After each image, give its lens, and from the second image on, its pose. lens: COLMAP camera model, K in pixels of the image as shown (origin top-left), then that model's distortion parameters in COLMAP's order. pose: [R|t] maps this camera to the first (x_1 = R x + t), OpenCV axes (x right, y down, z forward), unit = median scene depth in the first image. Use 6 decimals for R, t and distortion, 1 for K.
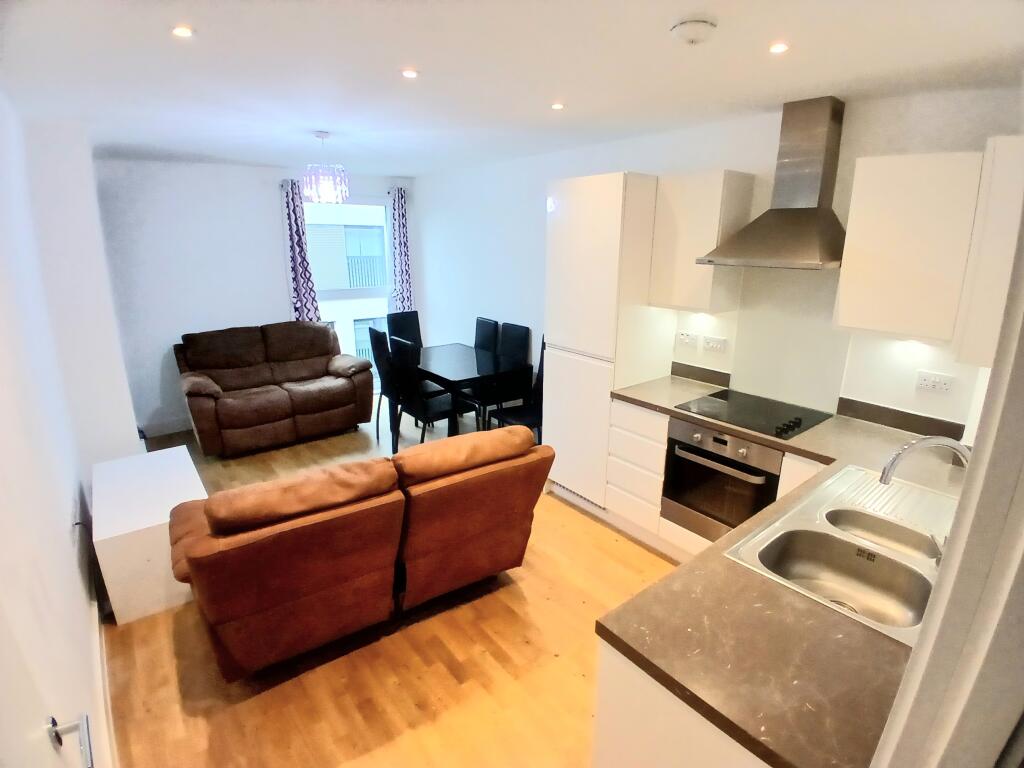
lens RADIAL K [[499.8, 0, 512.0], [0, 499.8, 384.0], [0, 0, 1]] dist [0.000016, 0.000018]
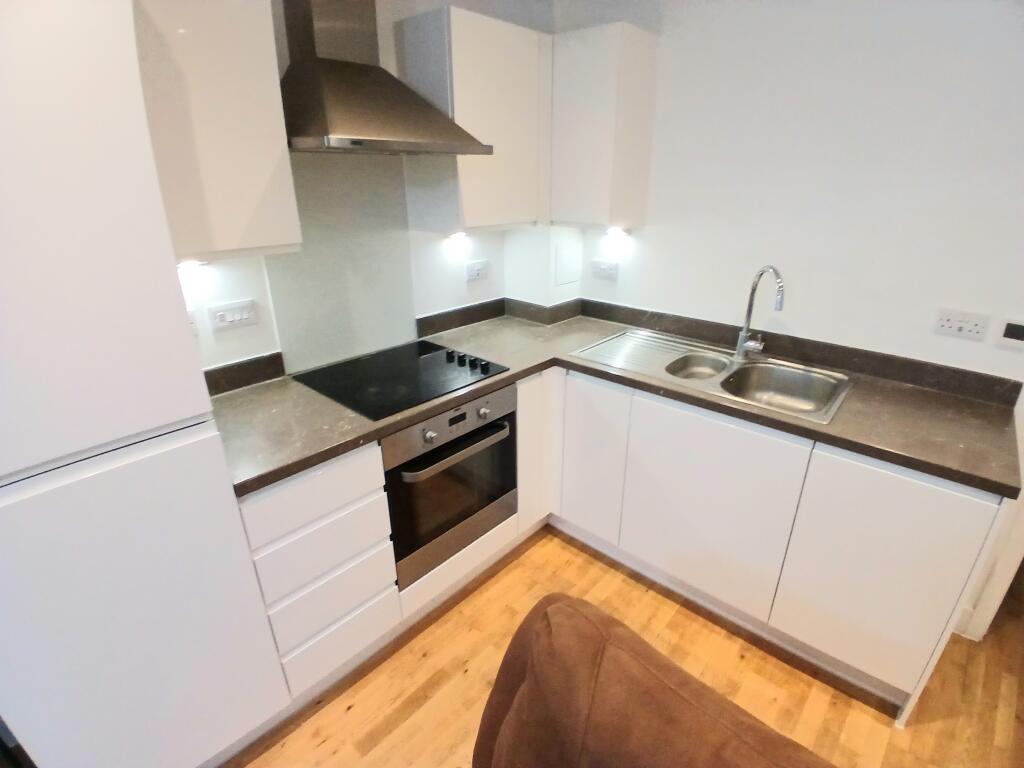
lens RADIAL K [[516.4, 0, 516.1], [0, 516.4, 388.4], [0, 0, 1]] dist [-0.006147, -0.034723]
pose [[-0.187545, -0.383662, 0.904229, -0.193525], [0.266700, 0.866091, 0.422796, -0.169902], [-0.945356, 0.320452, -0.060108, 0.786970]]
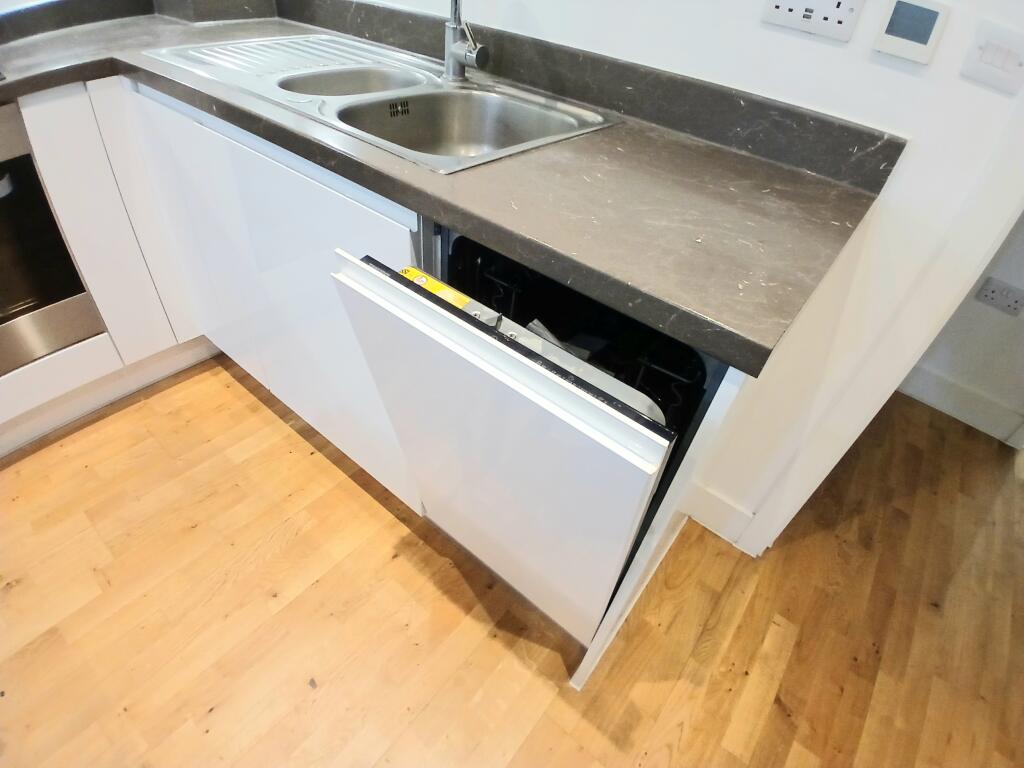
lens RADIAL K [[516.4, 0, 516.1], [0, 516.4, 388.4], [0, 0, 1]] dist [-0.006147, -0.034723]
pose [[-0.227060, -0.666265, 0.710306, -0.038945], [0.164341, 0.692684, 0.702269, 0.071122], [-0.959915, 0.276189, -0.047786, 0.476995]]
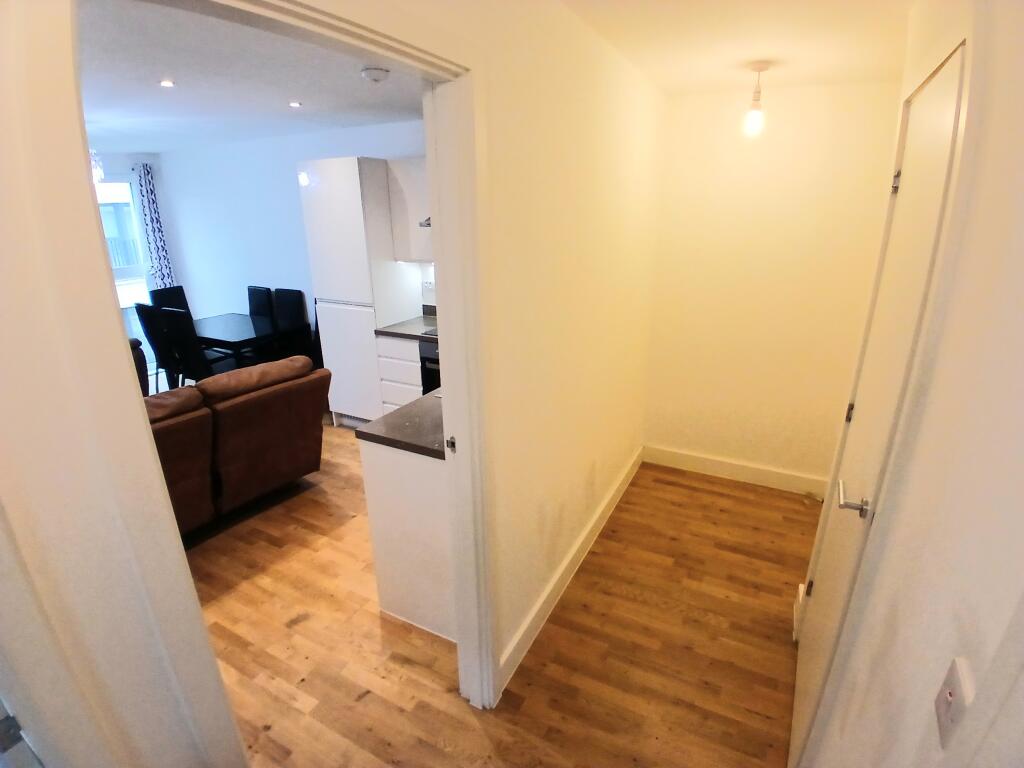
lens RADIAL K [[507.9, 0, 510.5], [0, 507.9, 378.6], [0, 0, 1]] dist [0.038810, -0.089326]
pose [[0.915682, -0.143986, 0.375226, 0.009931], [0.128779, 0.989512, 0.065441, 0.101993], [-0.380713, -0.011601, 0.924620, -0.351818]]
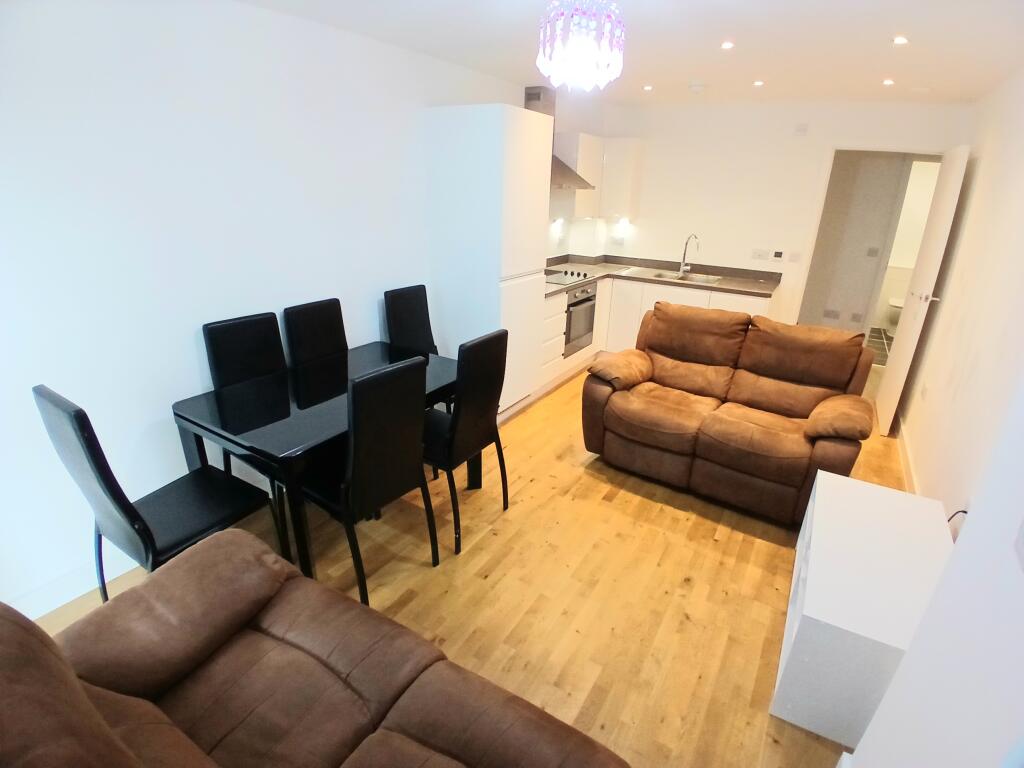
lens RADIAL K [[516.4, 0, 516.1], [0, 516.4, 388.4], [0, 0, 1]] dist [-0.006147, -0.034723]
pose [[-0.356933, -0.362274, 0.861020, -1.002938], [0.221786, 0.862513, 0.454843, -0.395273], [-0.907419, 0.353310, -0.227512, 1.455394]]
